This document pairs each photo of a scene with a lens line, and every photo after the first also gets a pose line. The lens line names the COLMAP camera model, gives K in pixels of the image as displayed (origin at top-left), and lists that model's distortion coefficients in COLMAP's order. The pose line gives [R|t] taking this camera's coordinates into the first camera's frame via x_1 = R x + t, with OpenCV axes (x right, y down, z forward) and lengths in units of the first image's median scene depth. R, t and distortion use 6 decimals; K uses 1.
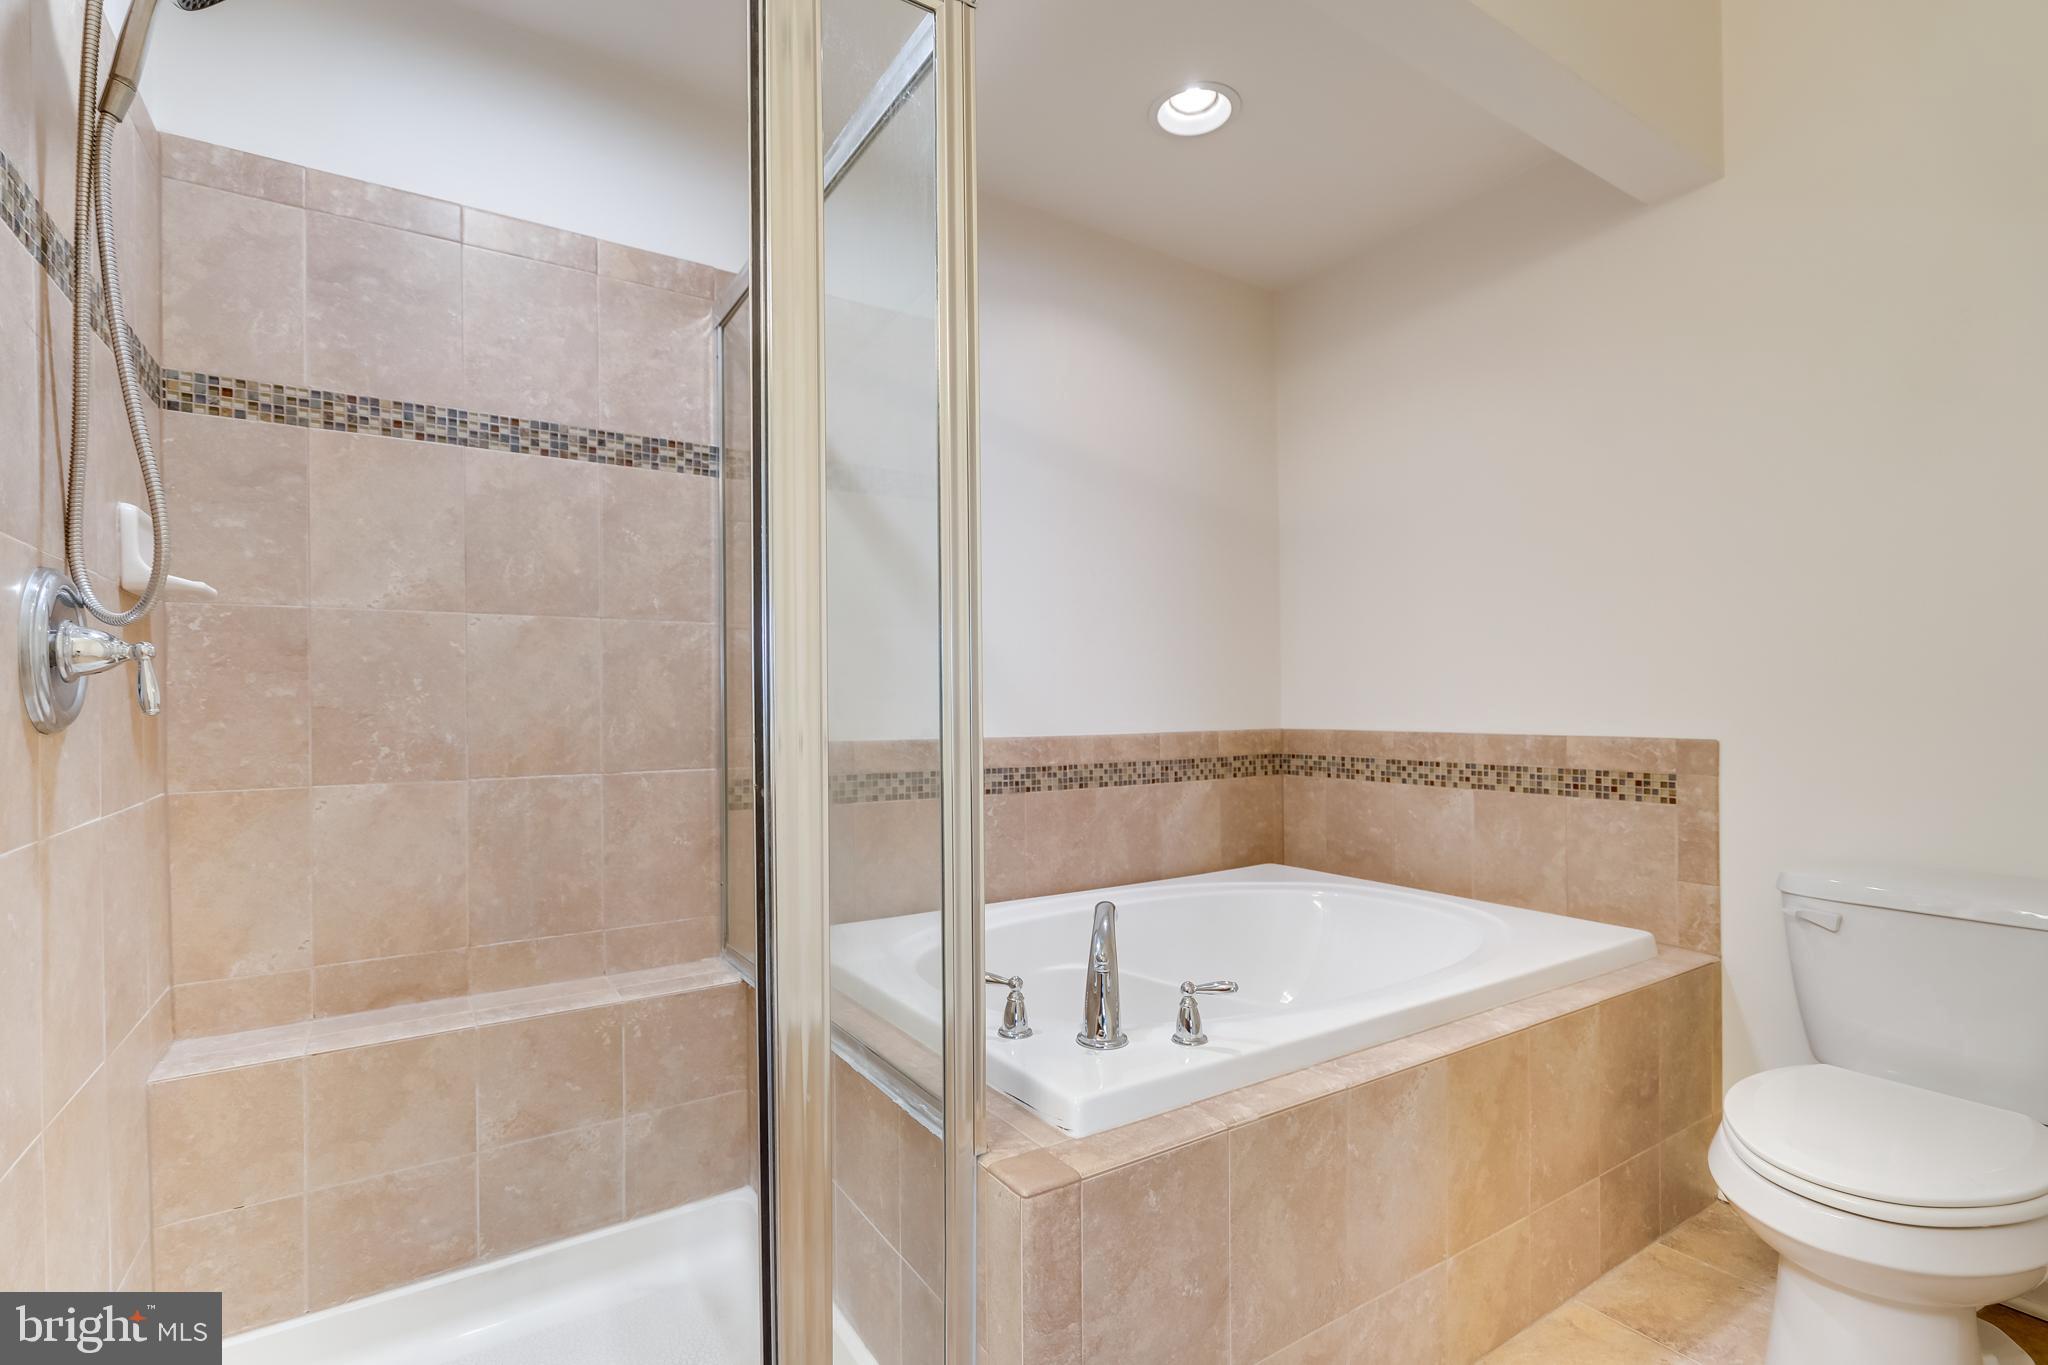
lens RADIAL K [[941.3, 0, 1017.7], [0, 941.3, 699.2], [0, 0, 1]] dist [-0.000100, 0.000409]
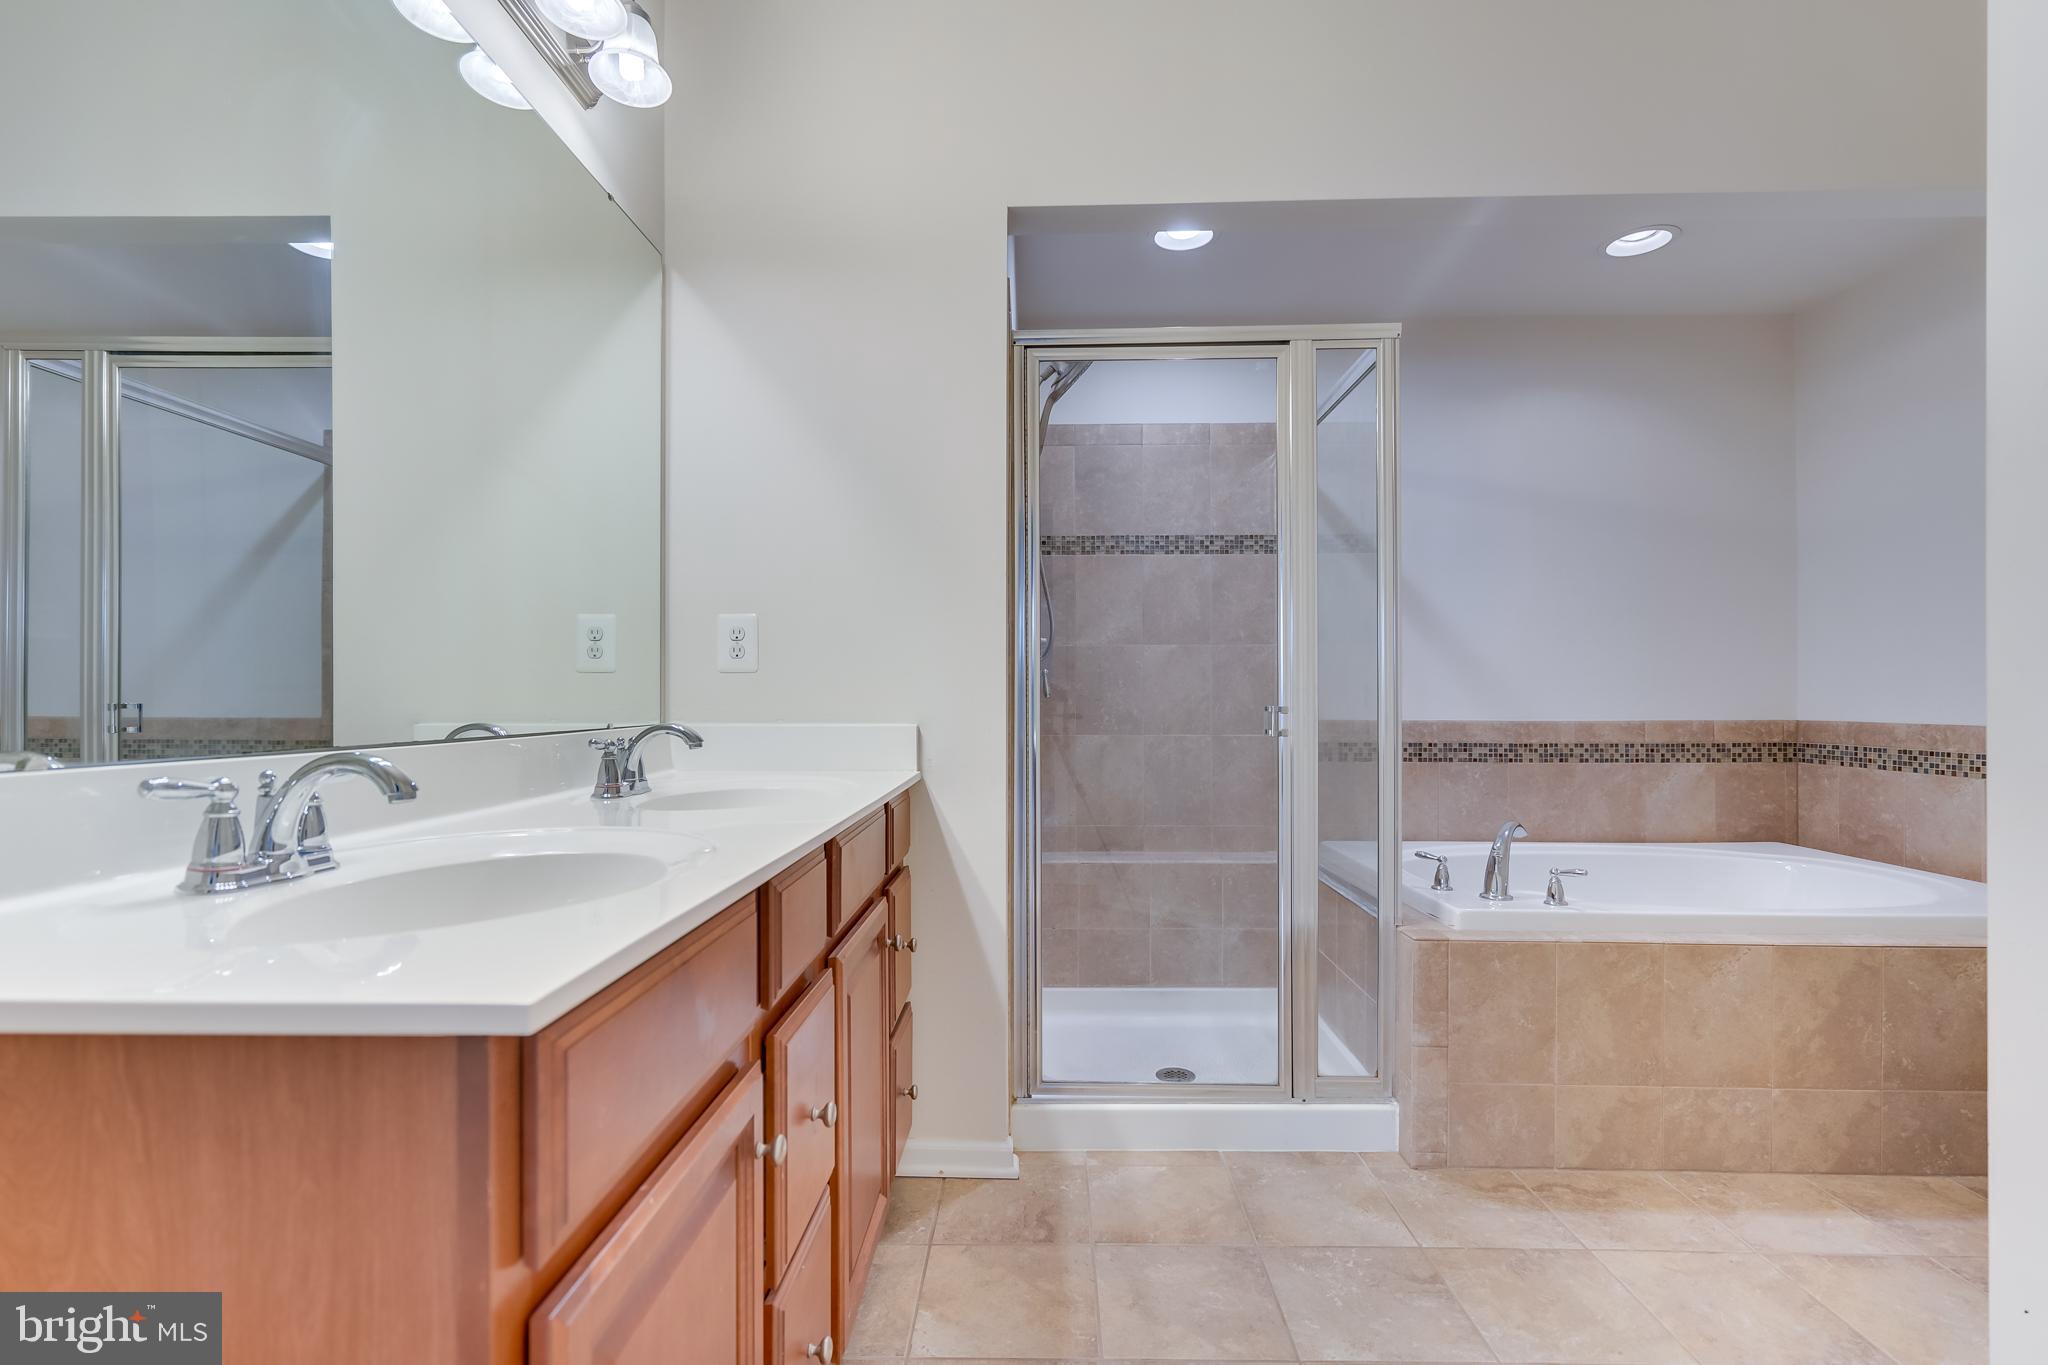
lens RADIAL K [[941.3, 0, 1021.0], [0, 941.3, 696.8], [0, 0, 1]] dist [-0.000100, 0.000409]
pose [[0.824337, 0.006132, -0.566066, 0.210821], [-0.002544, 0.999971, 0.007128, -0.001475], [0.566094, -0.004435, 0.824329, -0.528884]]
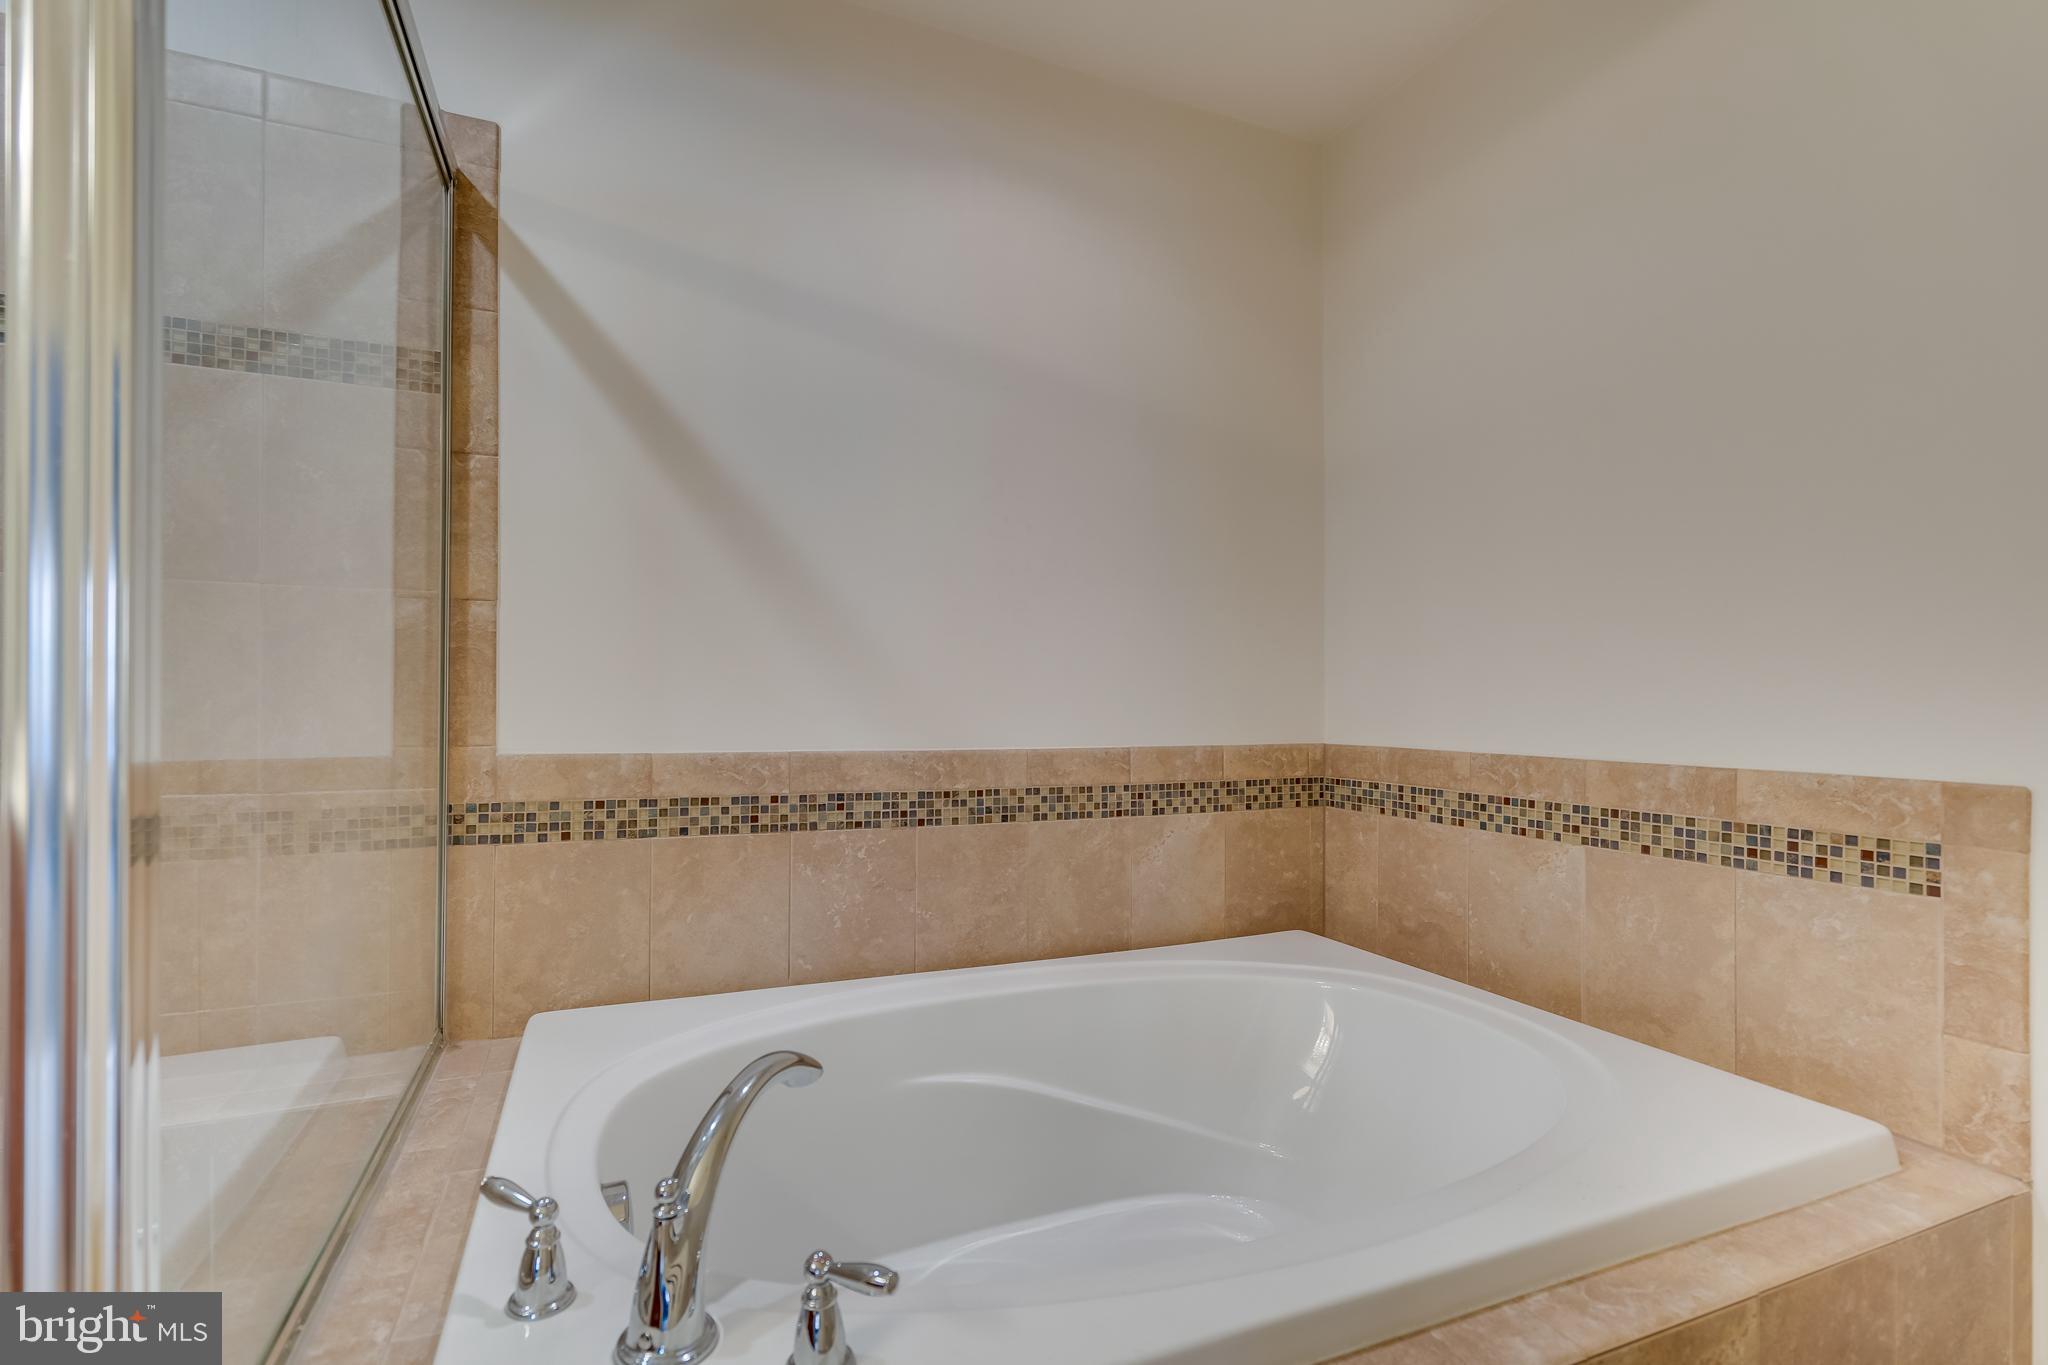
lens RADIAL K [[941.3, 0, 1020.0], [0, 941.3, 694.7], [0, 0, 1]] dist [-0.000100, 0.000409]
pose [[0.984719, 0.010693, -0.173822, 0.233631], [-0.011242, 0.999934, -0.002171, -0.003070], [0.173787, 0.004091, 0.984775, 0.321297]]
